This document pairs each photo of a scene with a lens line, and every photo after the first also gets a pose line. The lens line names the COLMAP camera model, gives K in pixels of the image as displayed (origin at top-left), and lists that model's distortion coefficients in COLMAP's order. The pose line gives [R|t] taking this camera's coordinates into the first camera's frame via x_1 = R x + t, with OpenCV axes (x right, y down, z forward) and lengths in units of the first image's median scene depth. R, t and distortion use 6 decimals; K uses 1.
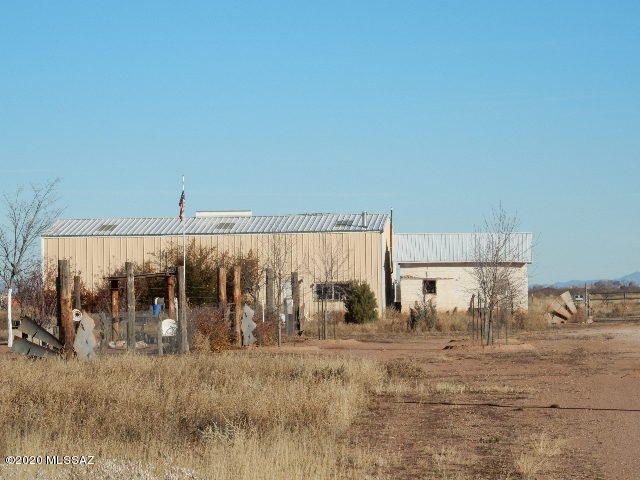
lens RADIAL K [[3058.4, 0, 320.0], [0, 3058.4, 240.0], [0, 0, 1]] dist [0.138015, 3.625016]
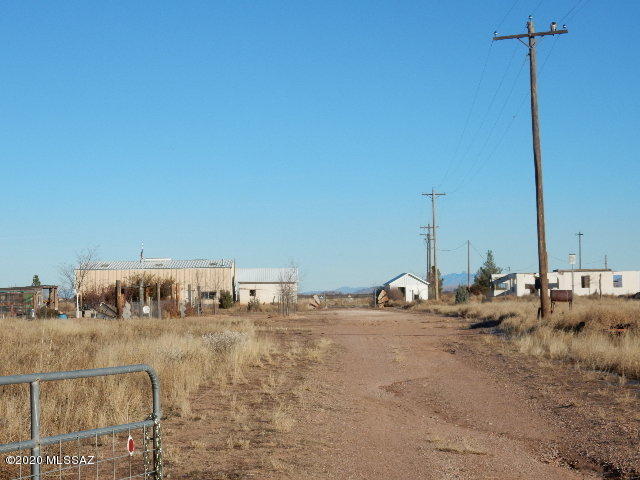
lens RADIAL K [[1567.6, 0, 320.0], [0, 1567.6, 240.0], [0, 0, 1]] dist [0.005267, 0.075438]
pose [[0.995945, 0.004408, 0.089851, -0.019844], [-0.002611, 0.999794, -0.020117, -0.000336], [-0.089921, 0.019801, 0.995752, -0.148972]]
